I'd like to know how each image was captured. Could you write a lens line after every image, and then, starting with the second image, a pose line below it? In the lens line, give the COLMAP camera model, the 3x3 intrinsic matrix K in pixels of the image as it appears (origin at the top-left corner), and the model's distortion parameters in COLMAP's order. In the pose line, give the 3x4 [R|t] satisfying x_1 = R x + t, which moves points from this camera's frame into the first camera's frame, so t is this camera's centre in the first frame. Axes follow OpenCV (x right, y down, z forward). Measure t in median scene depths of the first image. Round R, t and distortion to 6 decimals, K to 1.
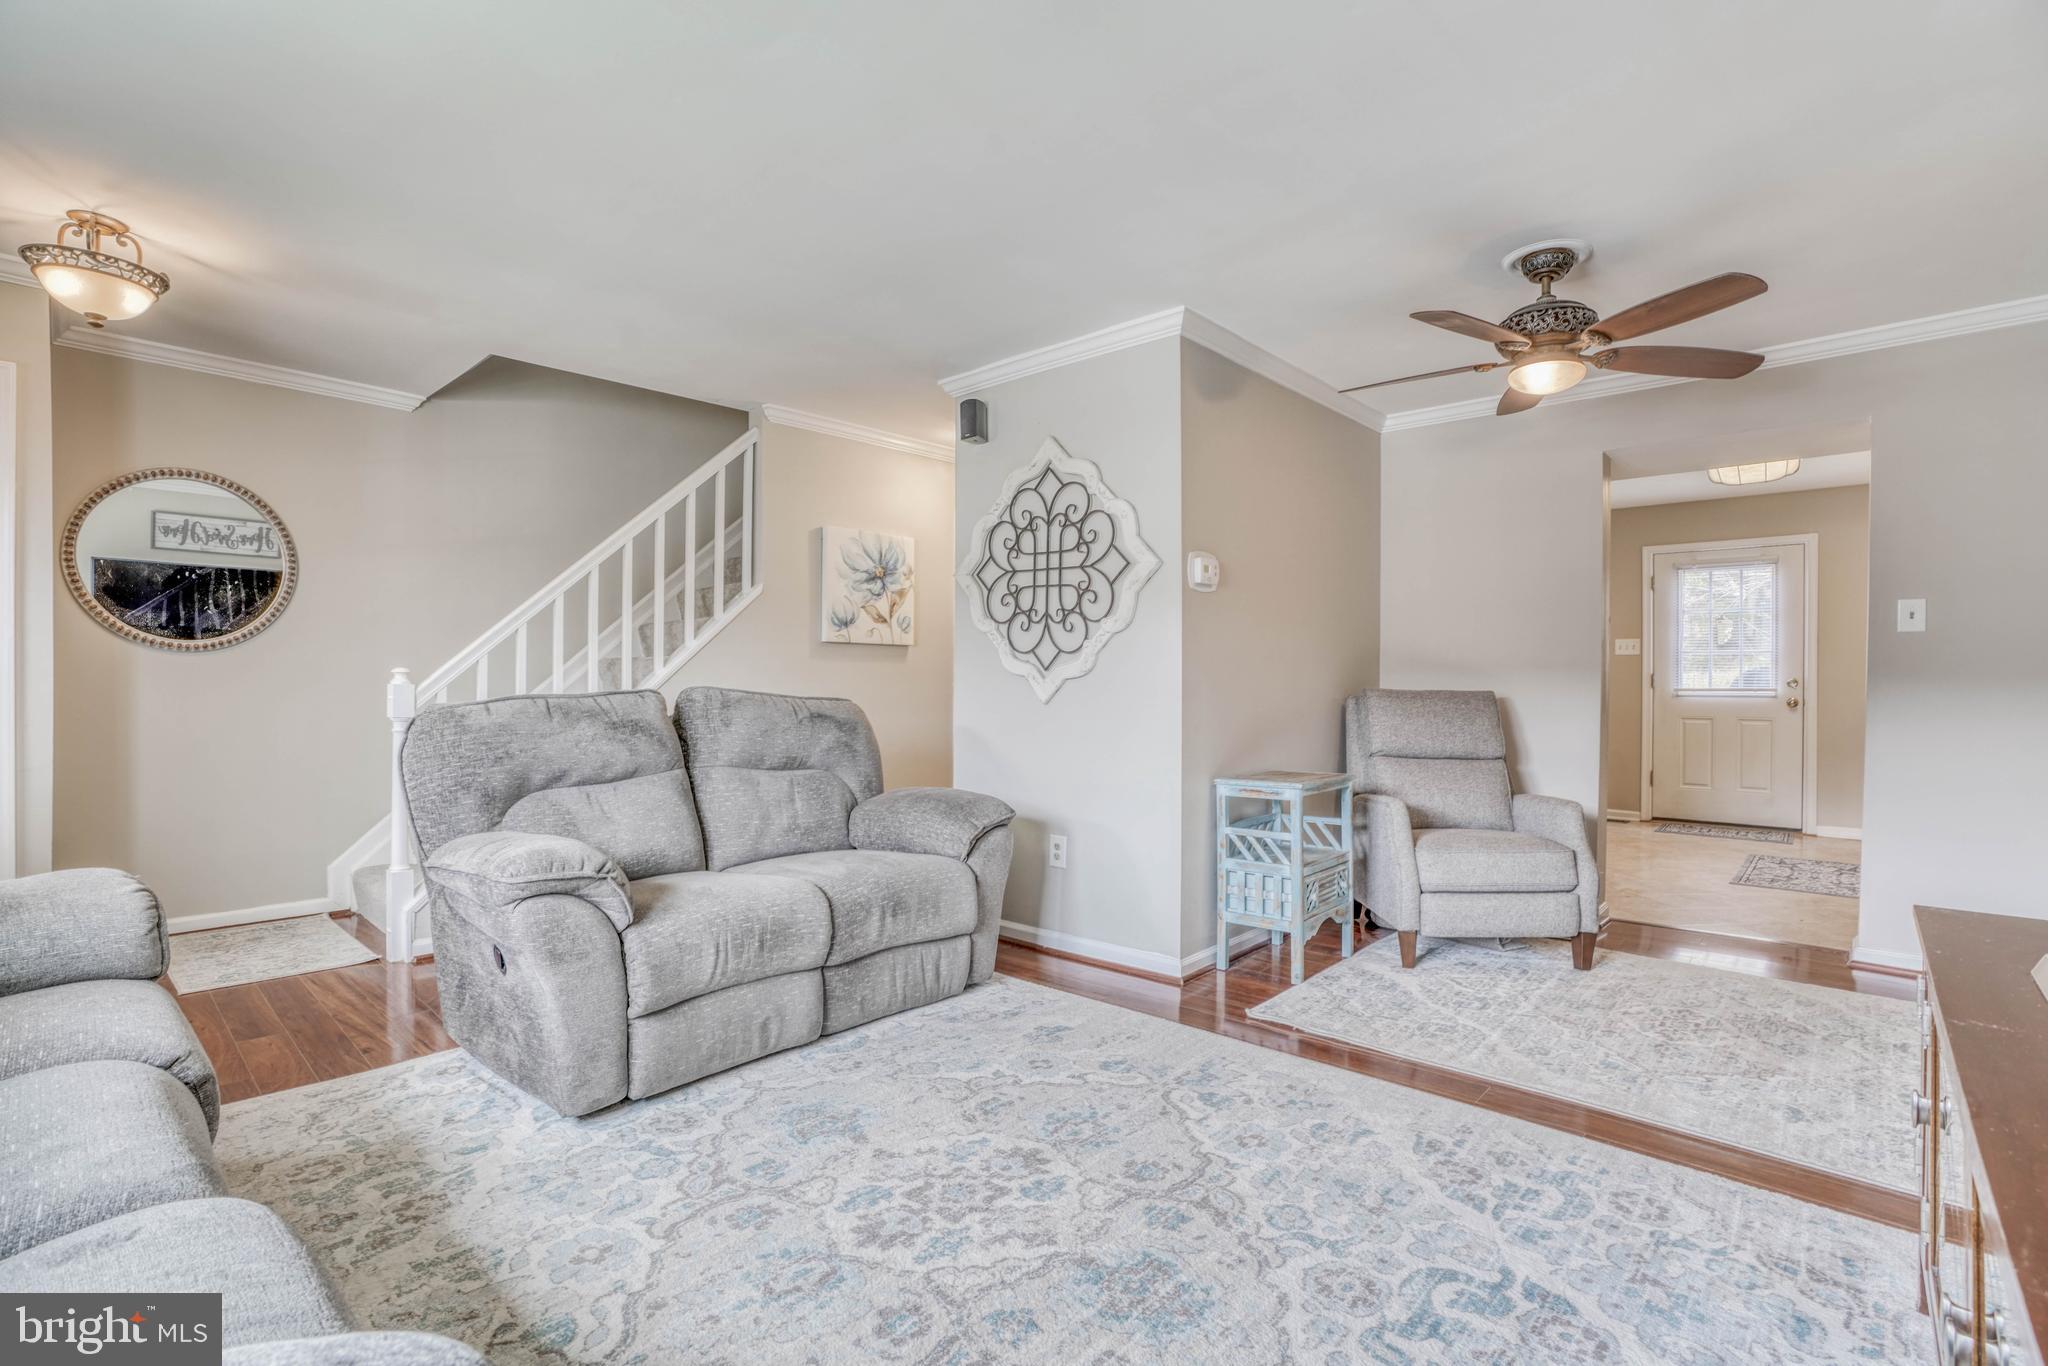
lens RADIAL K [[946.6, 0, 997.4], [0, 946.6, 673.1], [0, 0, 1]] dist [-0.072156, 0.029443]
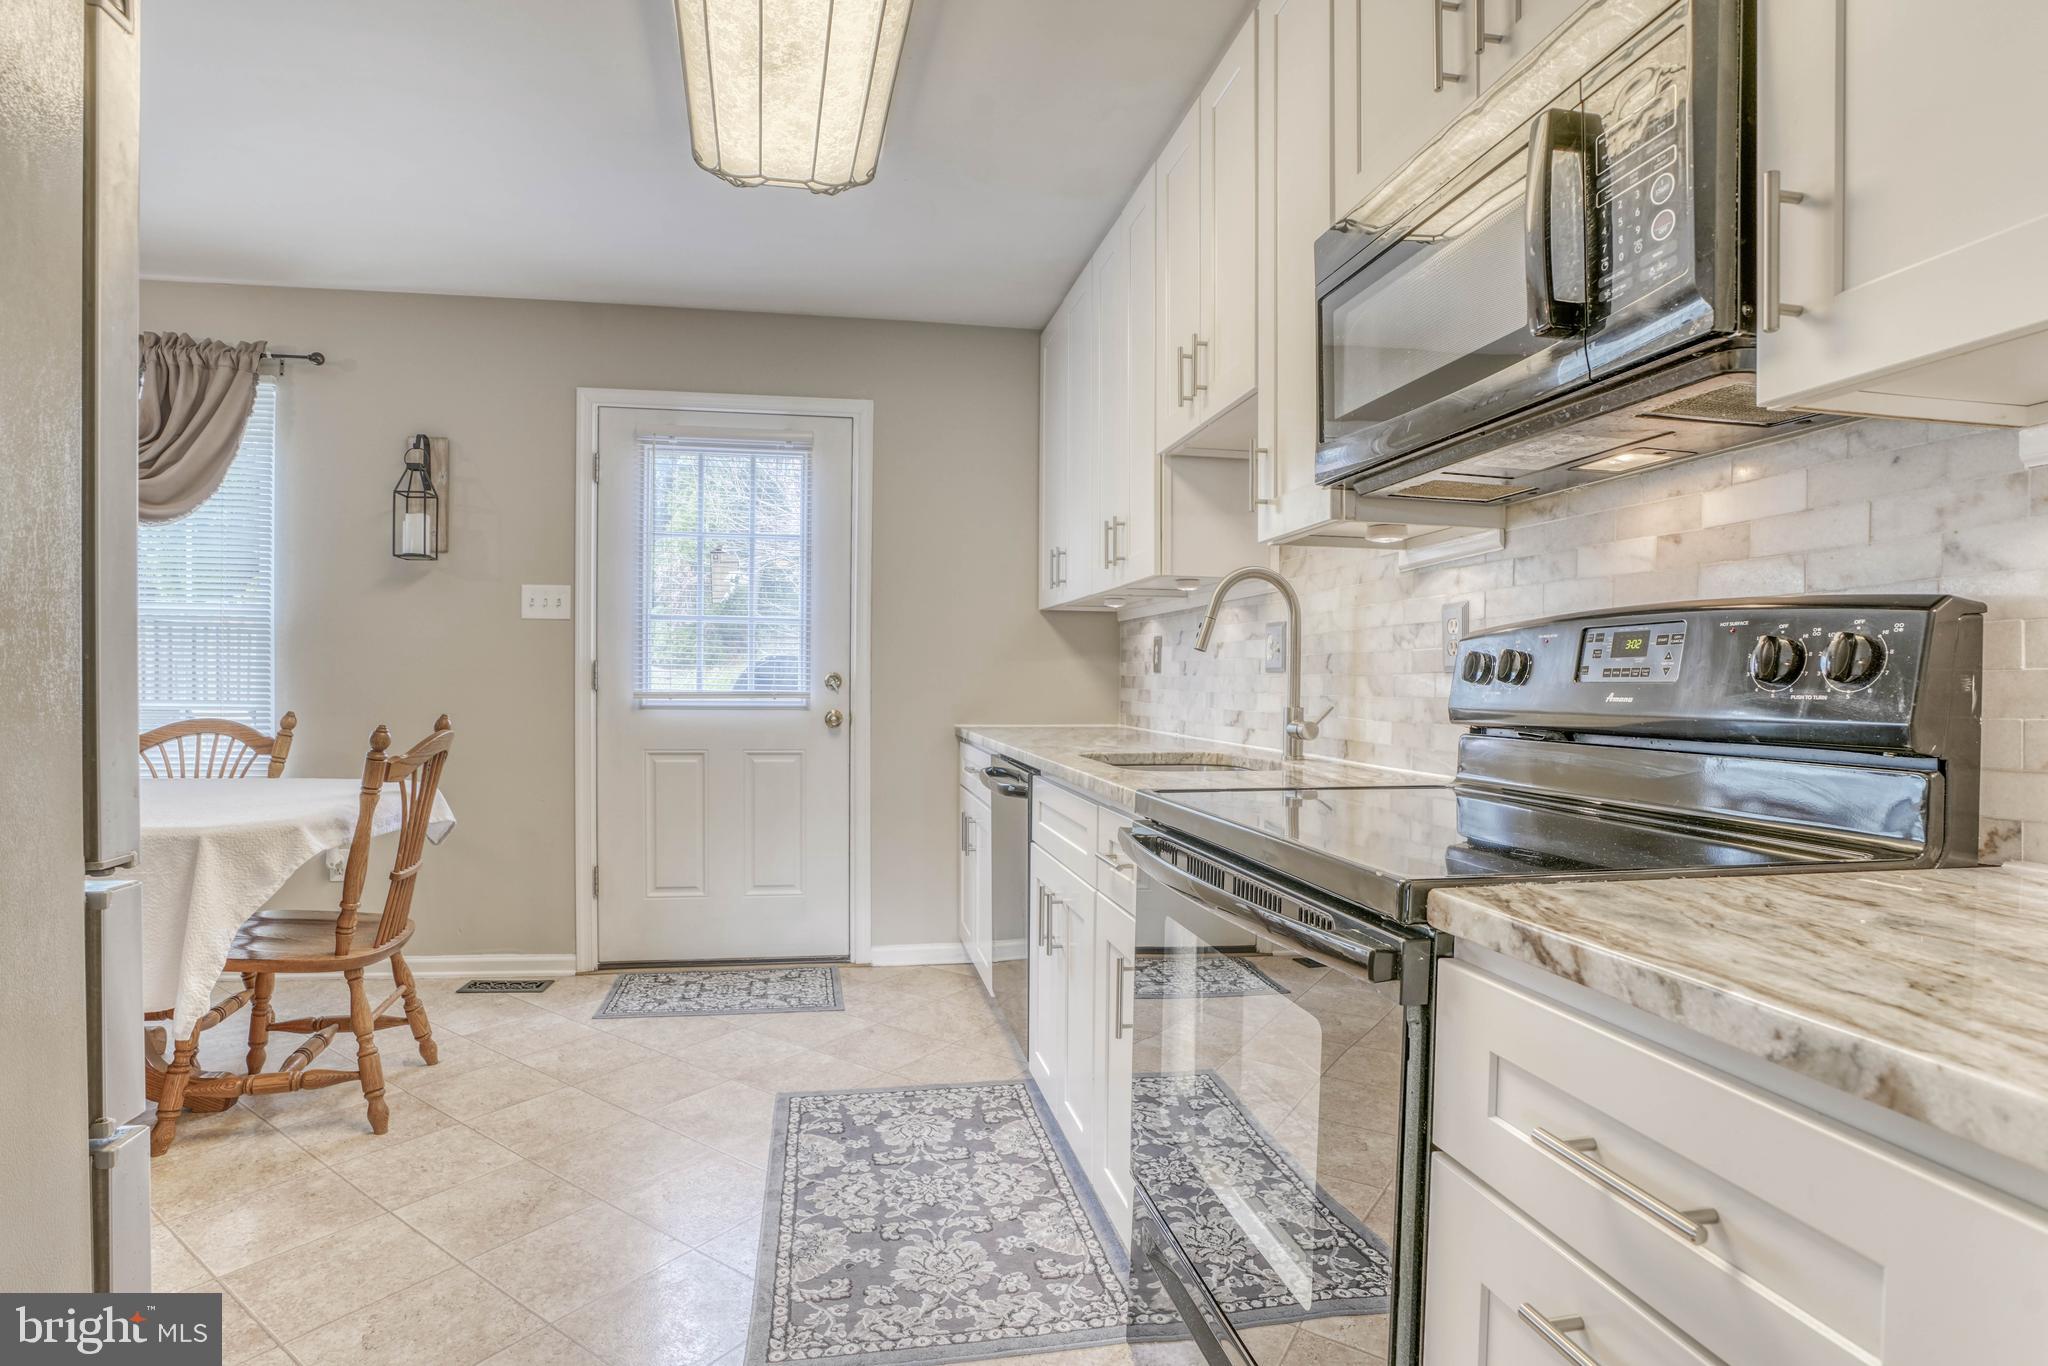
lens RADIAL K [[1019.9, 0, 995.7], [0, 1019.9, 704.9], [0, 0, 1]] dist [-0.077119, 0.041510]
pose [[0.597230, -0.015953, 0.801911, 1.093644], [-0.010648, 0.999556, 0.027815, 0.017312], [-0.801999, -0.025150, 0.596795, 1.366238]]
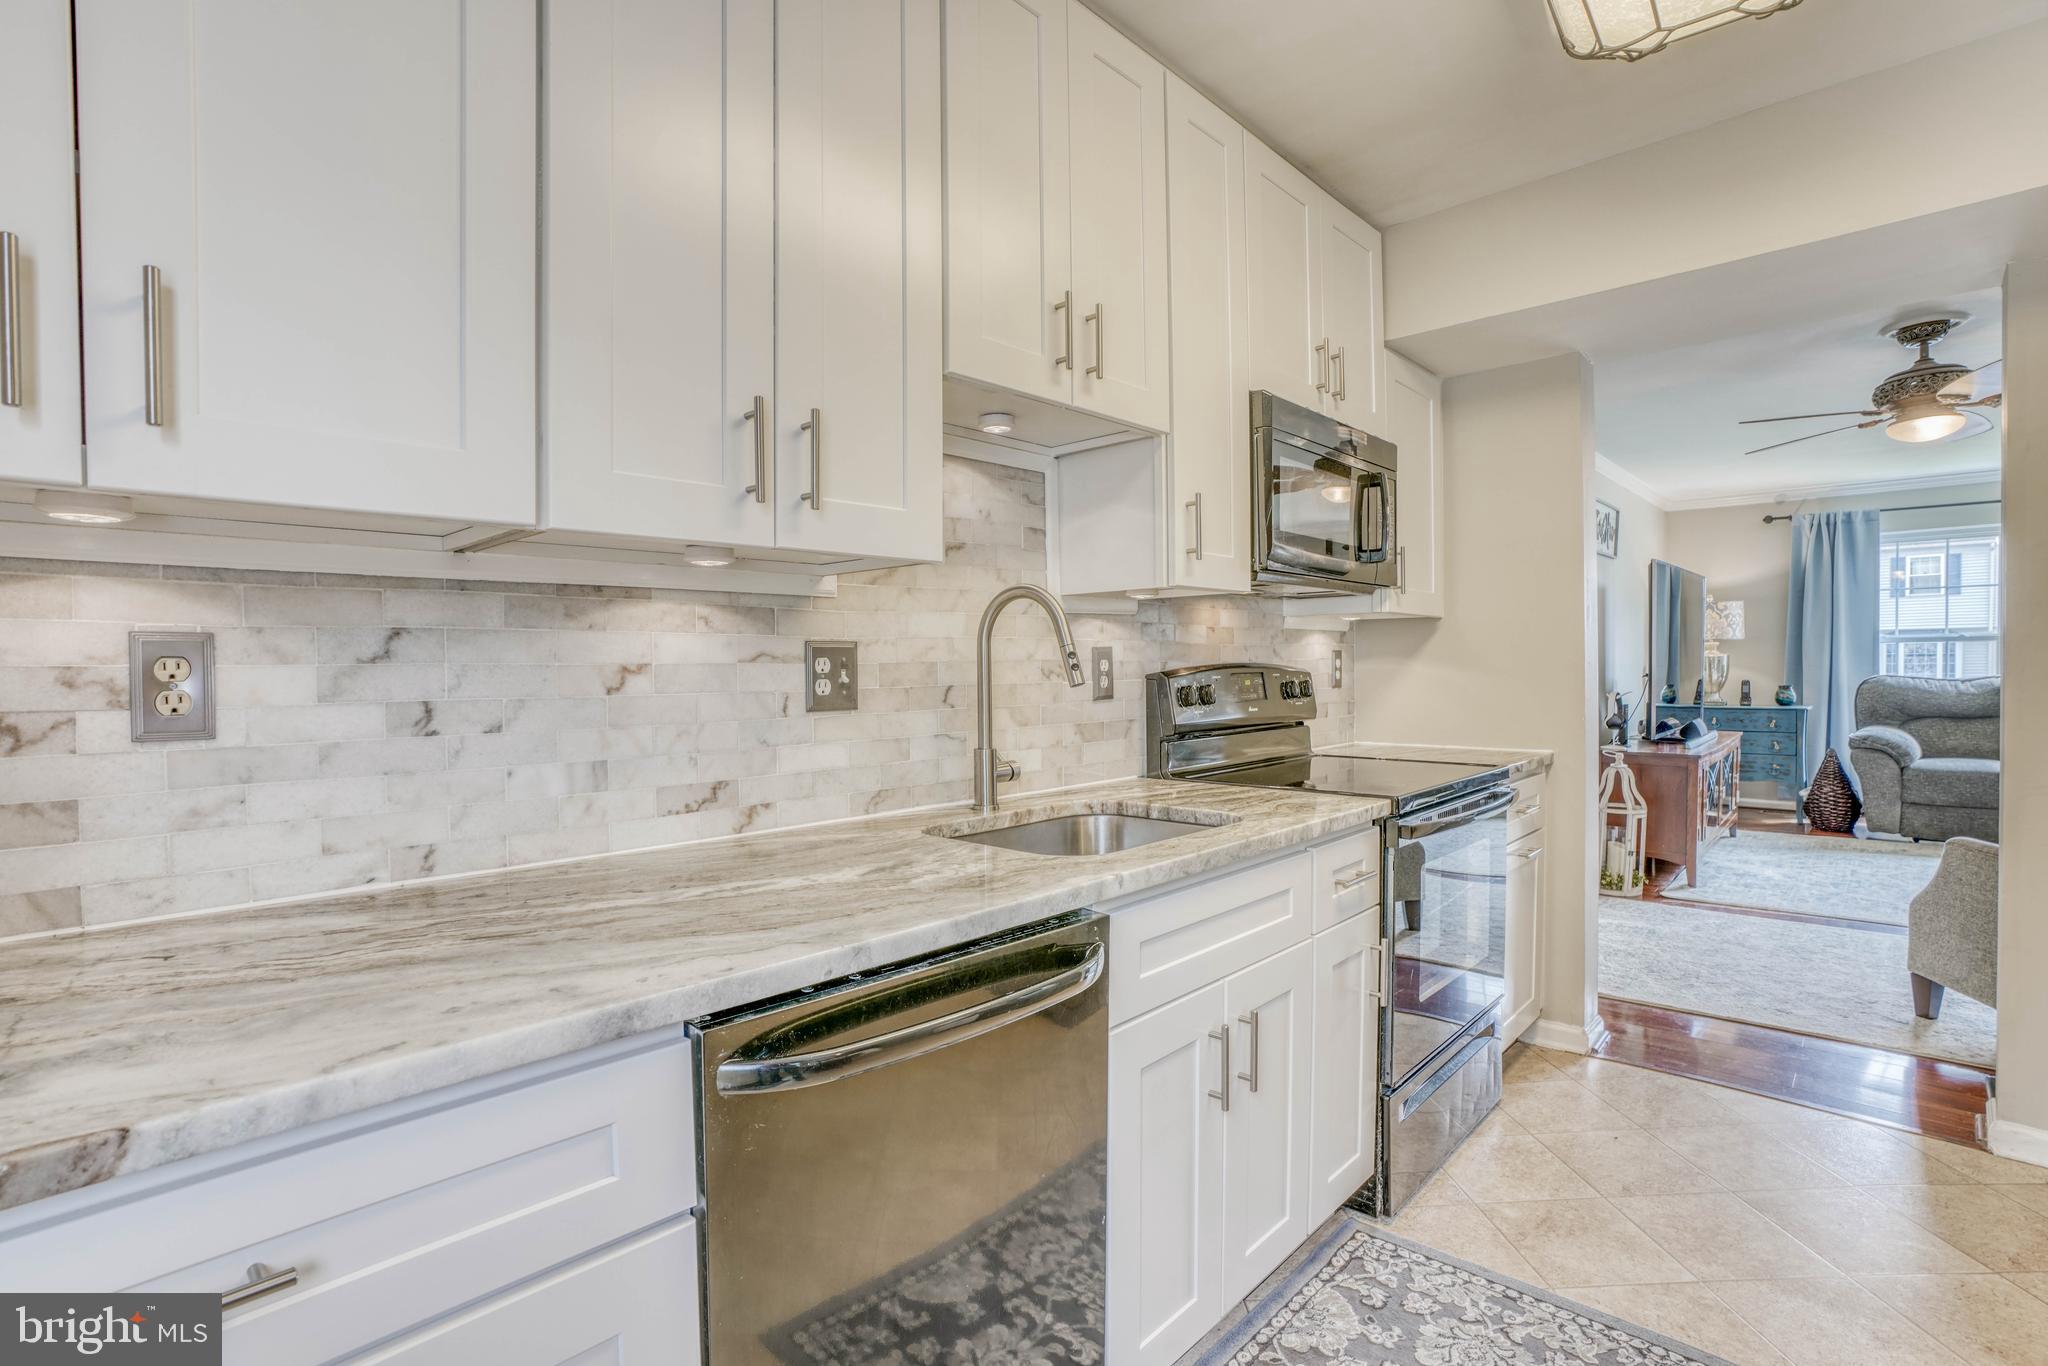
lens RADIAL K [[965.9, 0, 1009.0], [0, 965.9, 692.3], [0, 0, 1]] dist [-0.071760, 0.028182]
pose [[-0.999962, 0.005996, 0.006390, 1.895019], [0.006156, 0.999661, 0.025308, -0.017870], [-0.006236, 0.025346, -0.999659, 2.364201]]
